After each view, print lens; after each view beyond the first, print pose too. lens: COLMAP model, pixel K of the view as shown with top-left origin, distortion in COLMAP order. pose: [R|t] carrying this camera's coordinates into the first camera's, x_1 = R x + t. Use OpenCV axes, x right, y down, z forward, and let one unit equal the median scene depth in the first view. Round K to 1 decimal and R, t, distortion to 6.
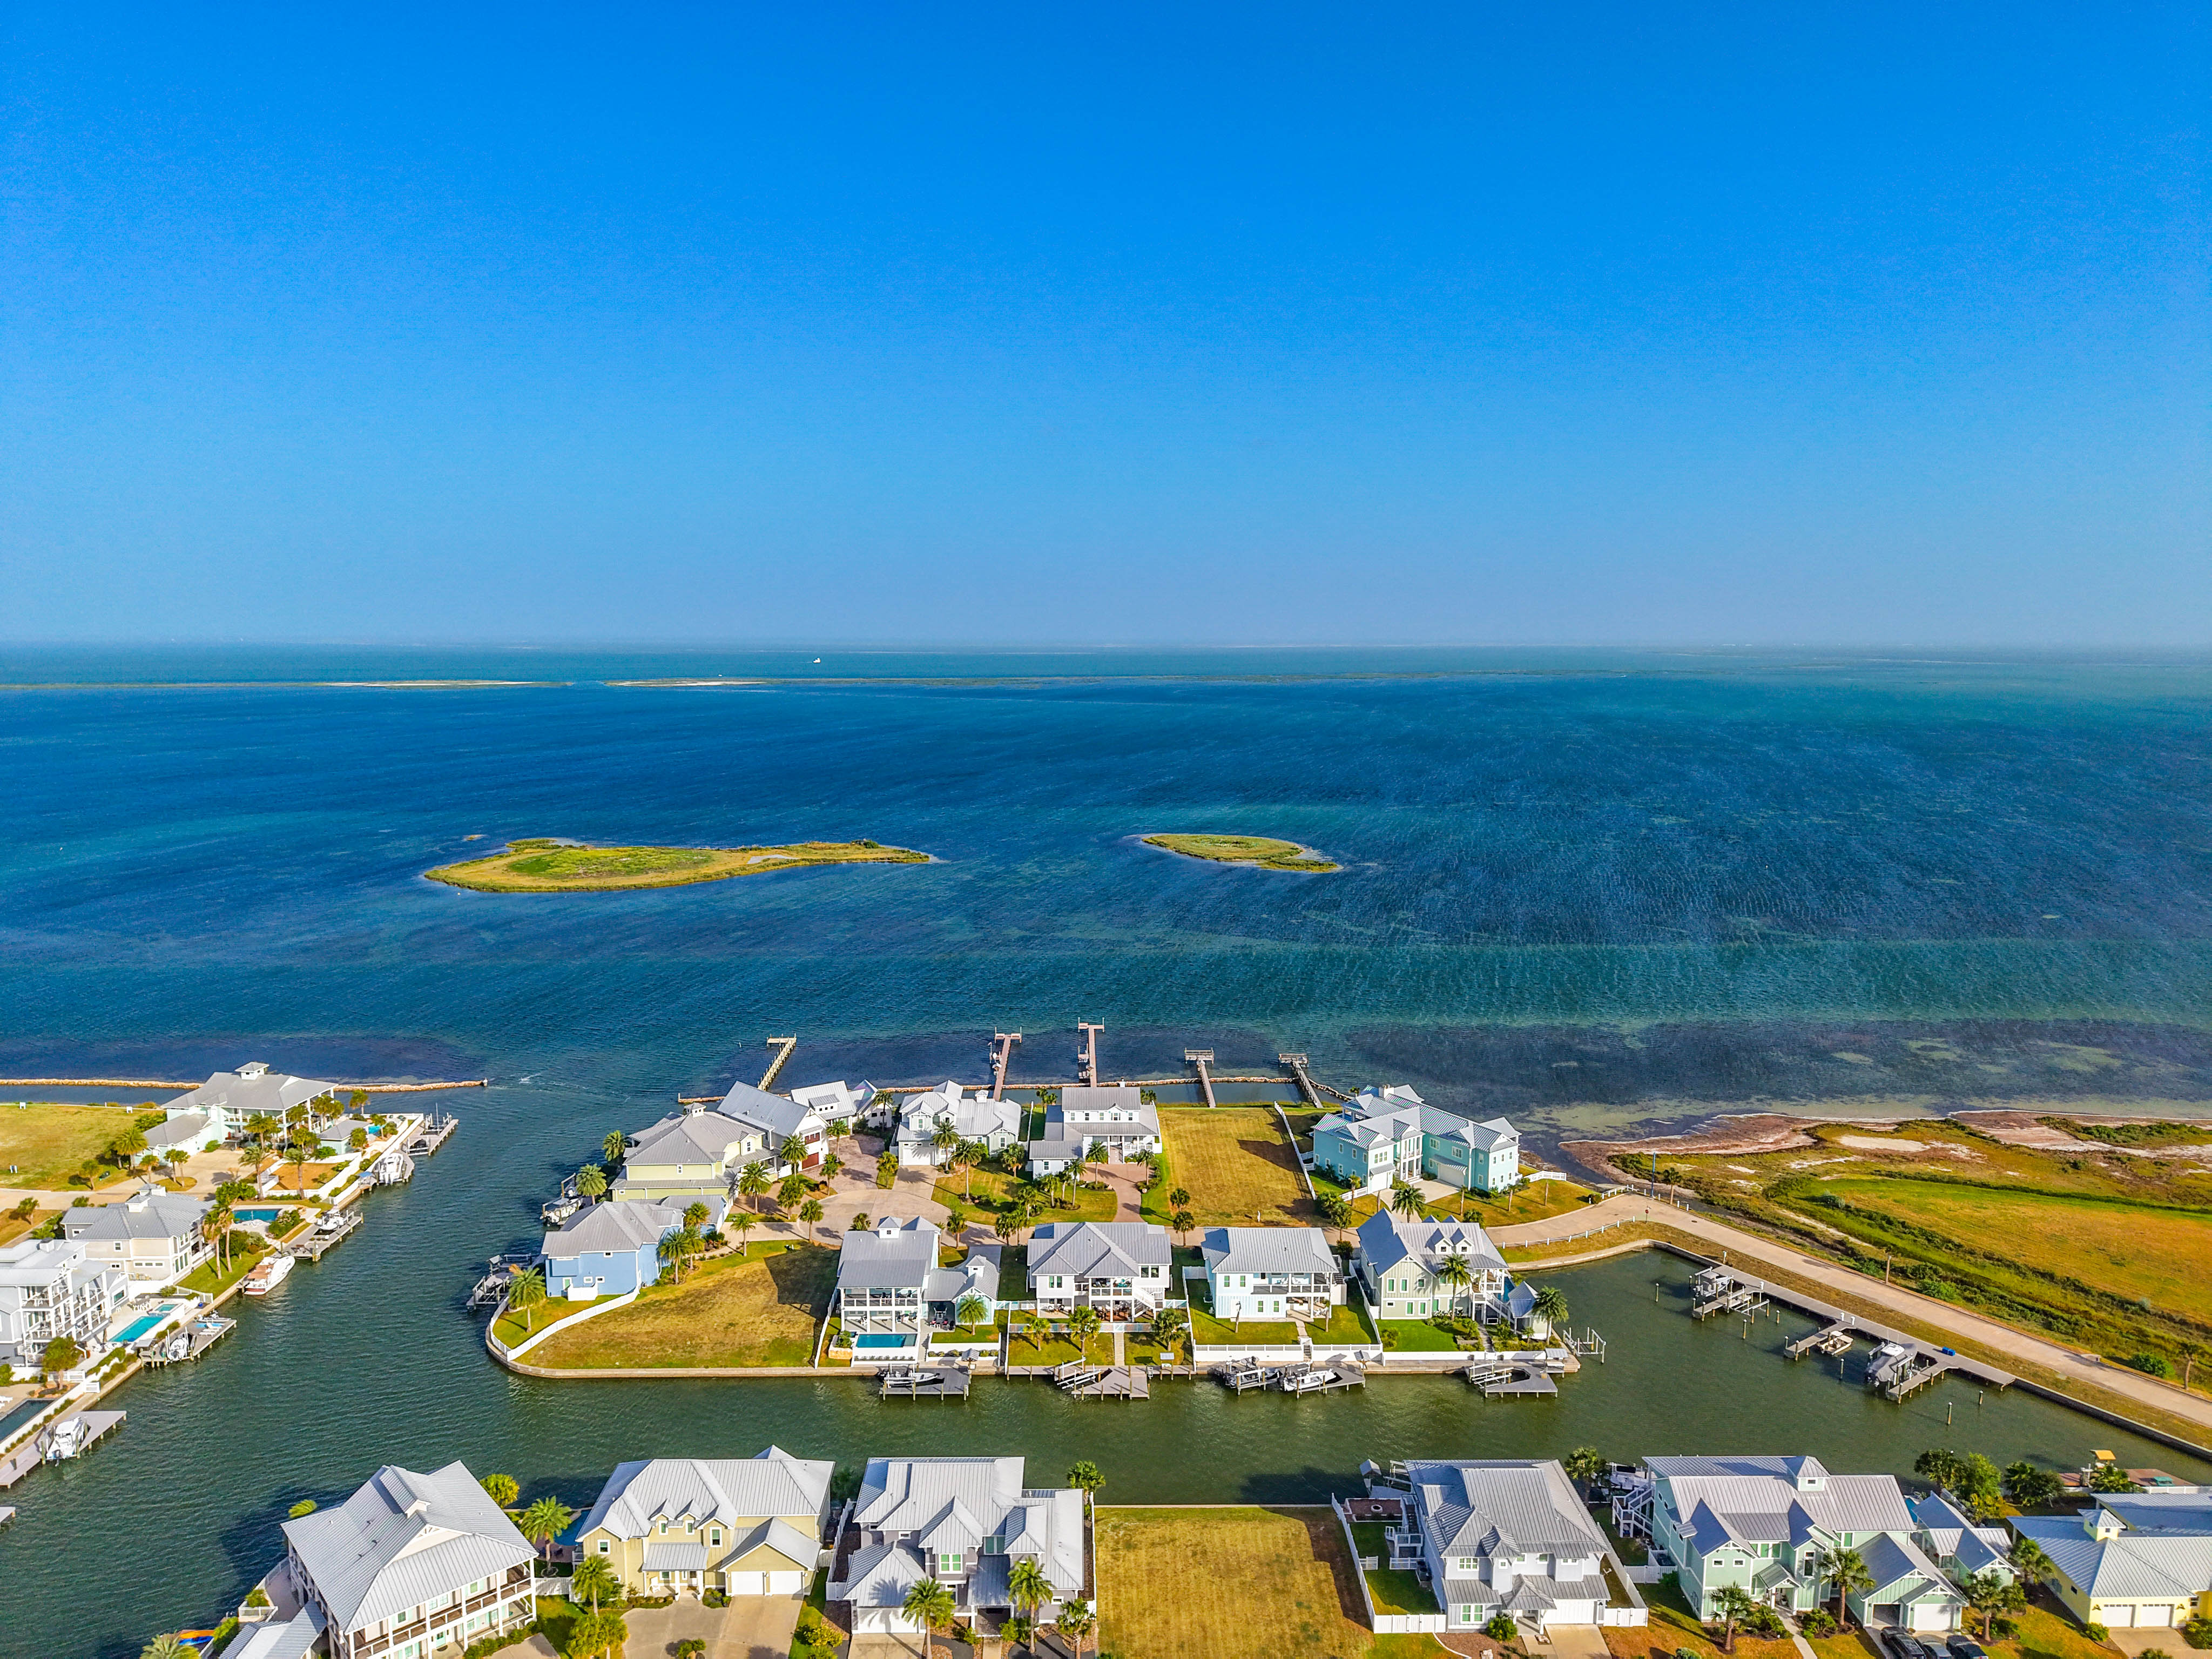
lens RADIAL K [[1478.7, 0, 1106.0], [0, 1478.7, 829.5], [0, 0, 1]] dist [0.006731, -0.003693]
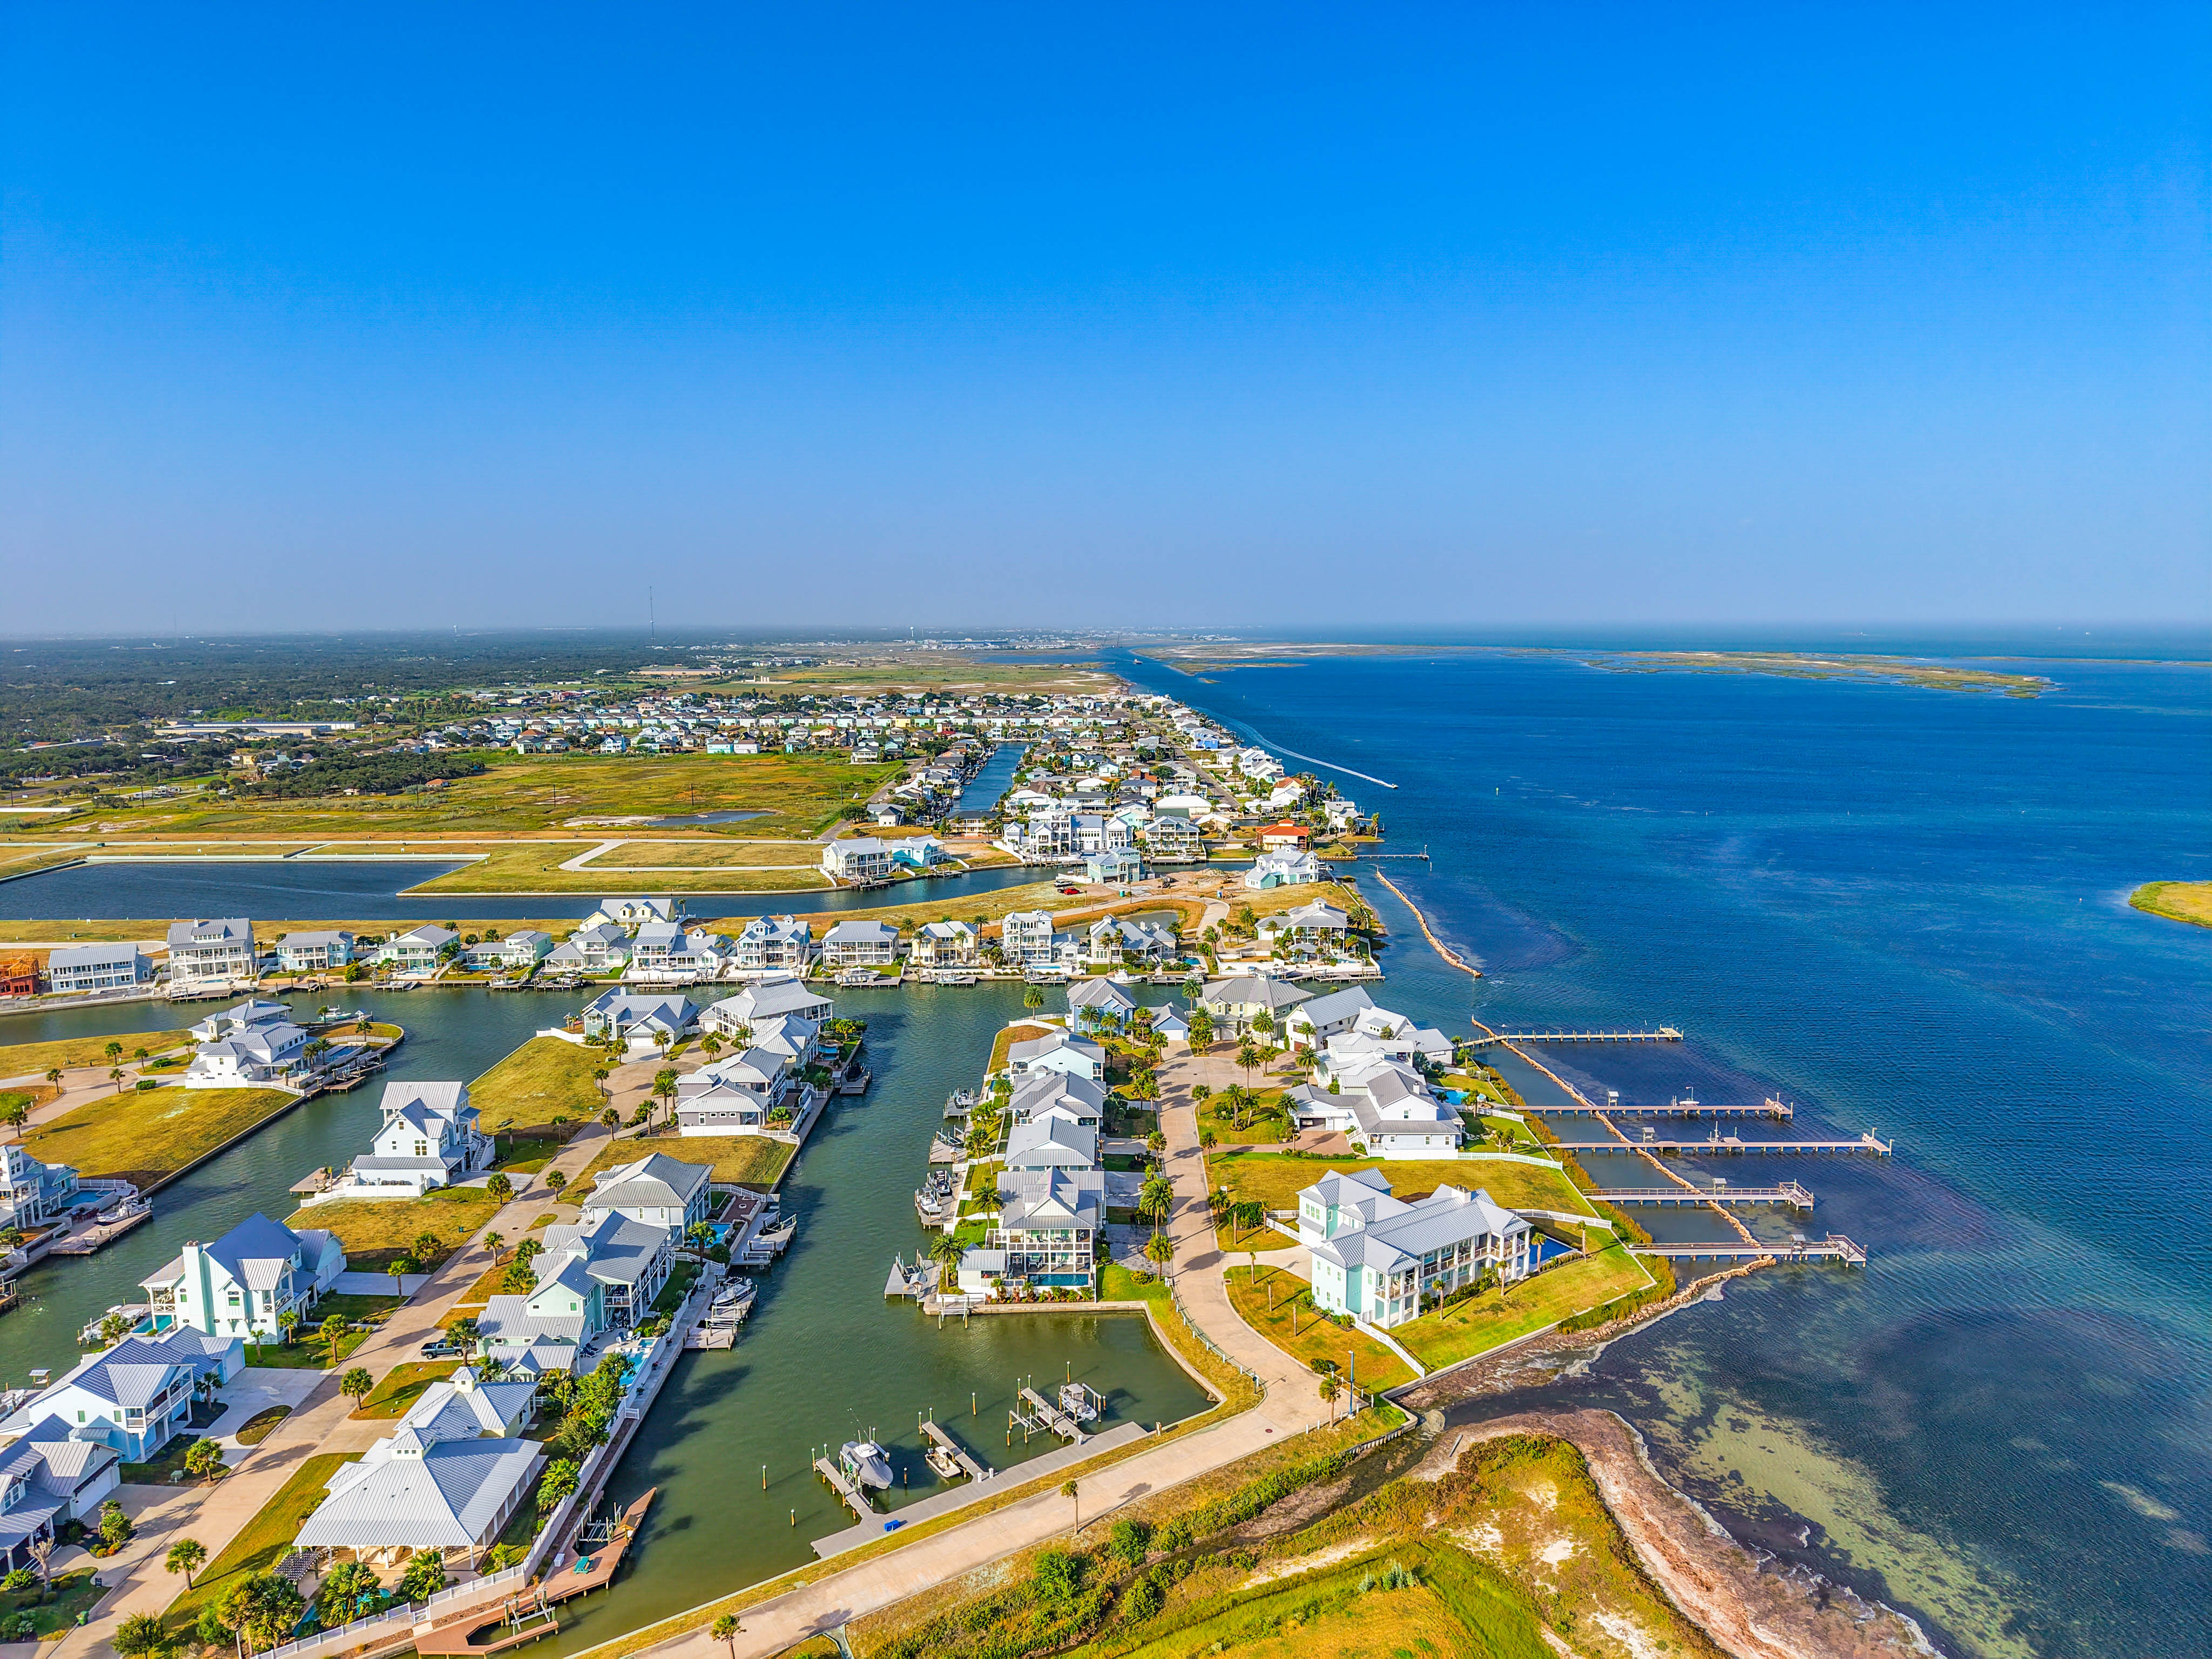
lens RADIAL K [[1486.3, 0, 1106.0], [0, 1486.3, 829.5], [0, 0, 1]] dist [0.014136, -0.007017]
pose [[-0.022224, 0.140302, -0.989859, 1.259853], [-0.133088, 0.980877, 0.142016, -0.133481], [0.990855, 0.134895, -0.003126, 1.036155]]
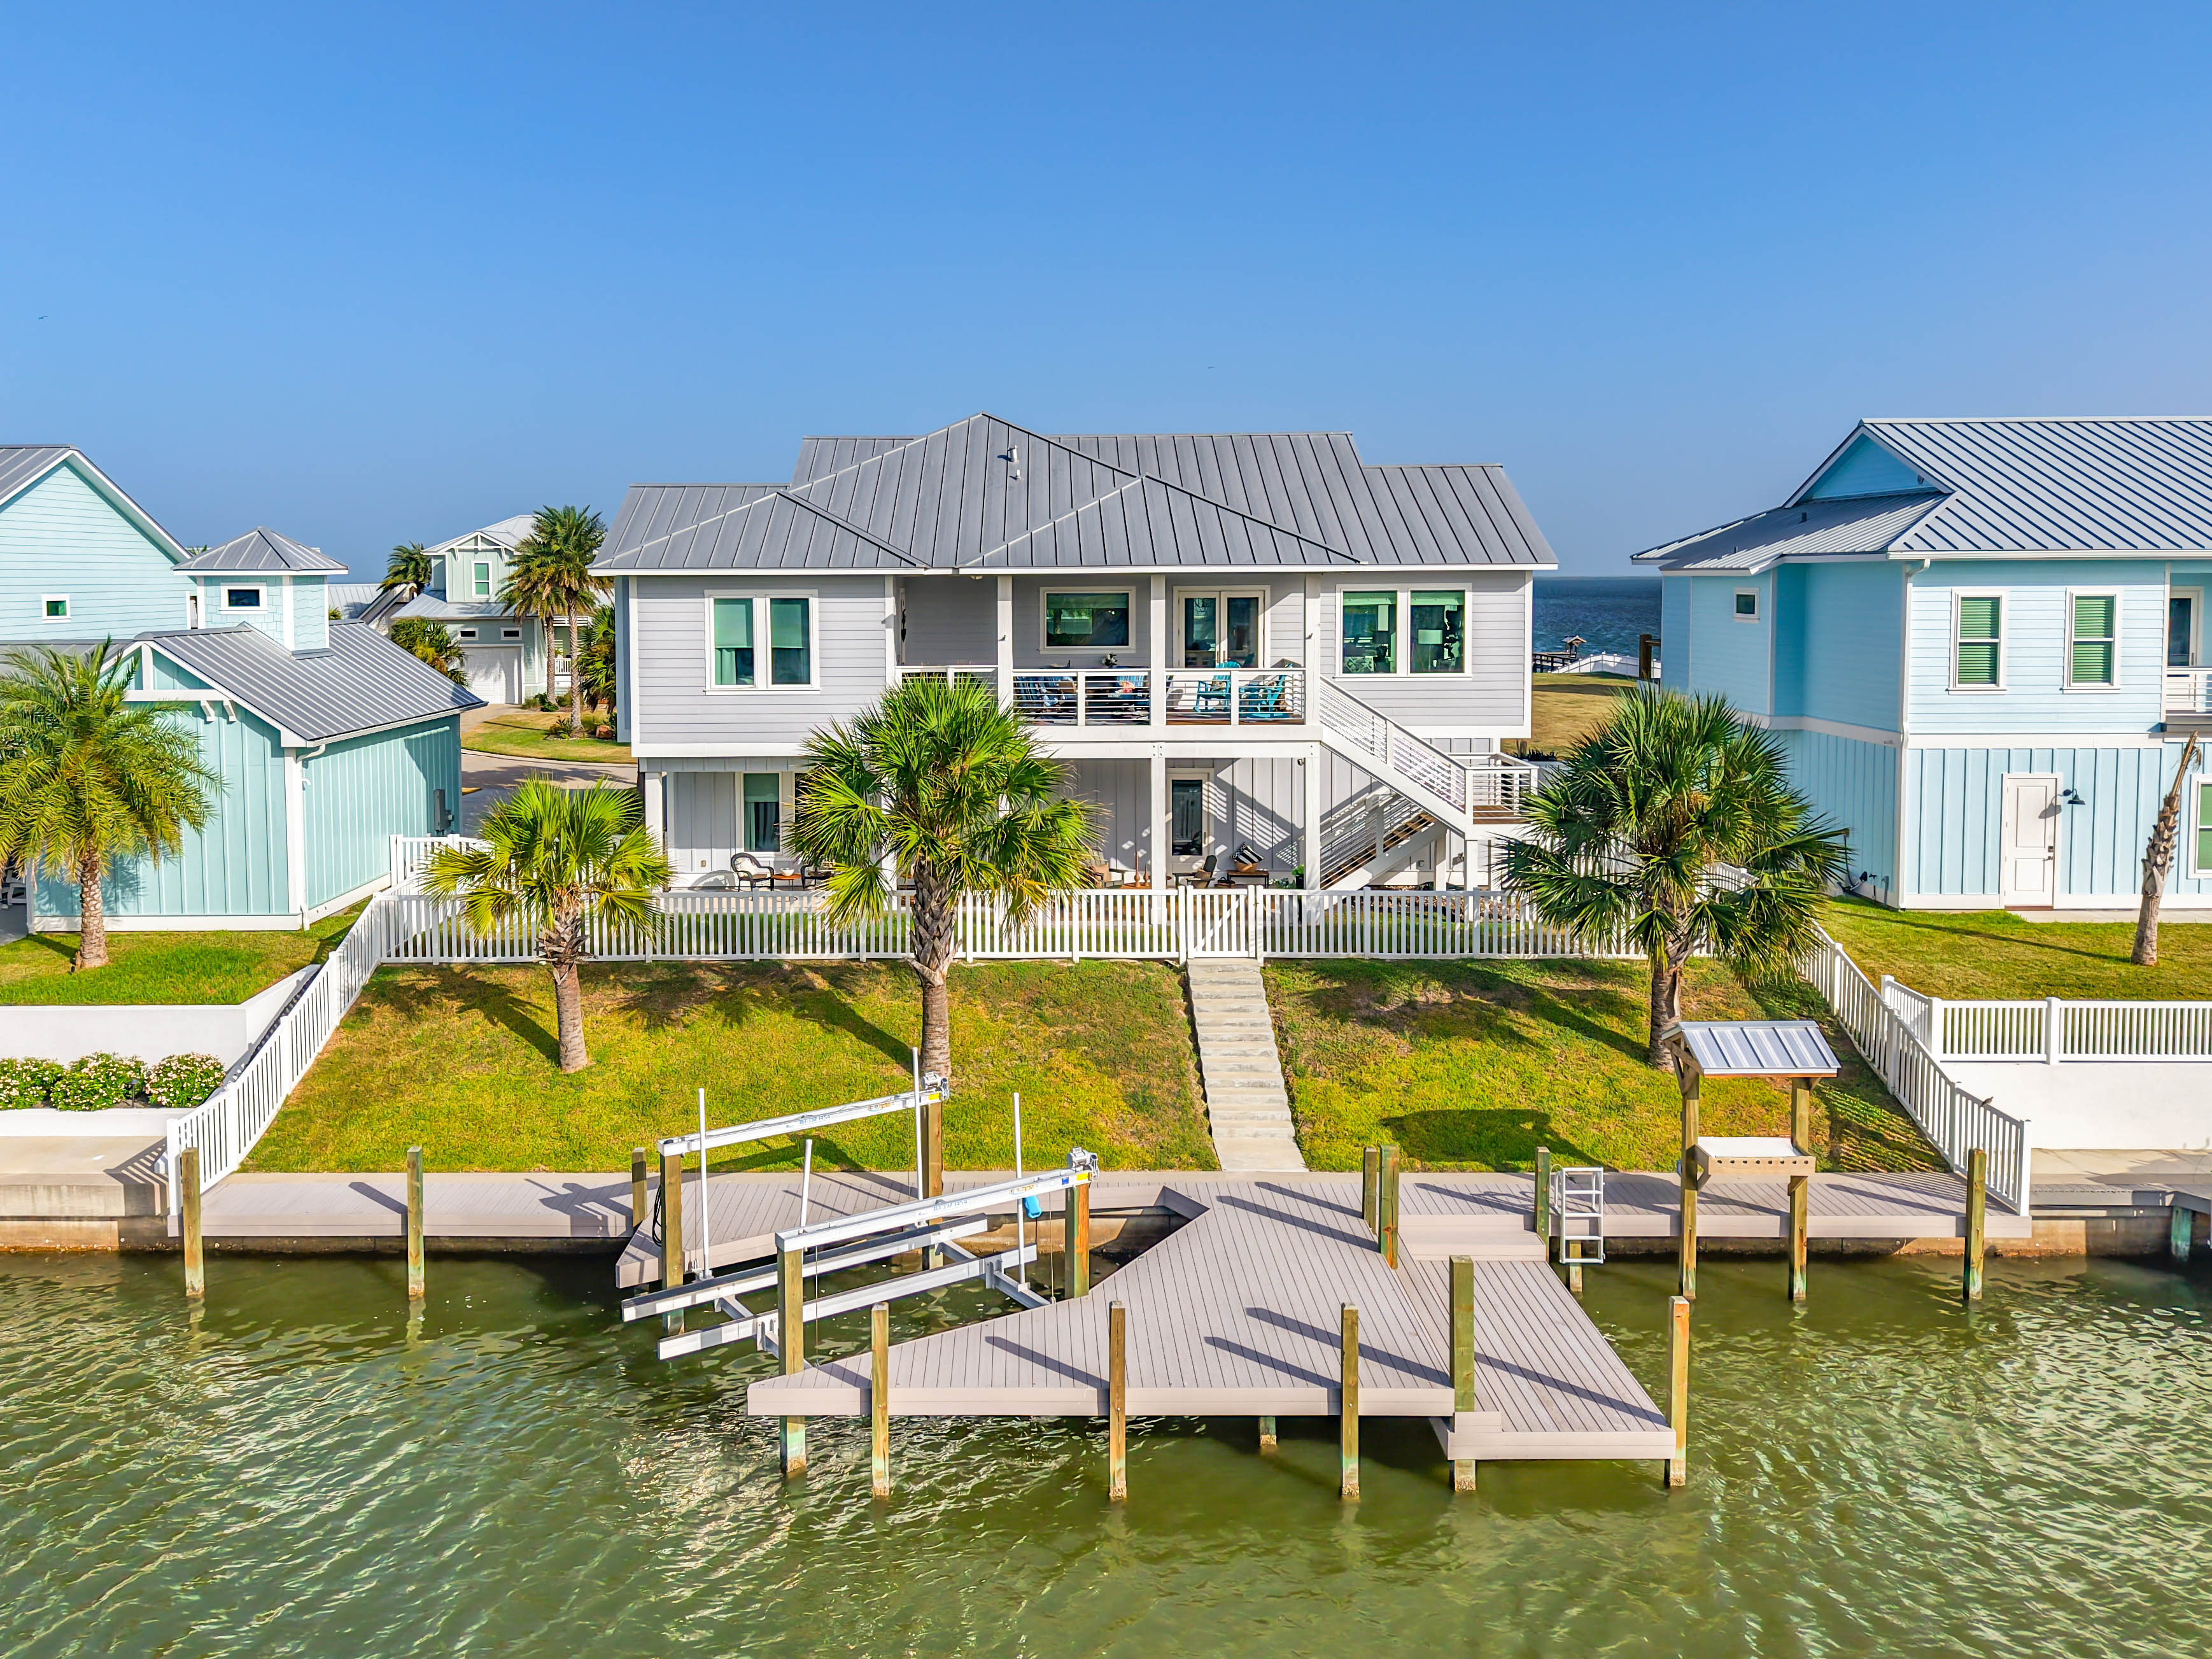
lens RADIAL K [[1744.2, 0, 1015.3], [0, 1744.2, 696.5], [0, 0, 1]] dist [0.015090, -0.010708]
pose [[0.999452, -0.008130, -0.032099, -0.004331], [0.005751, 0.997277, -0.073517, 0.320870], [0.032609, 0.073292, 0.996777, 0.828343]]
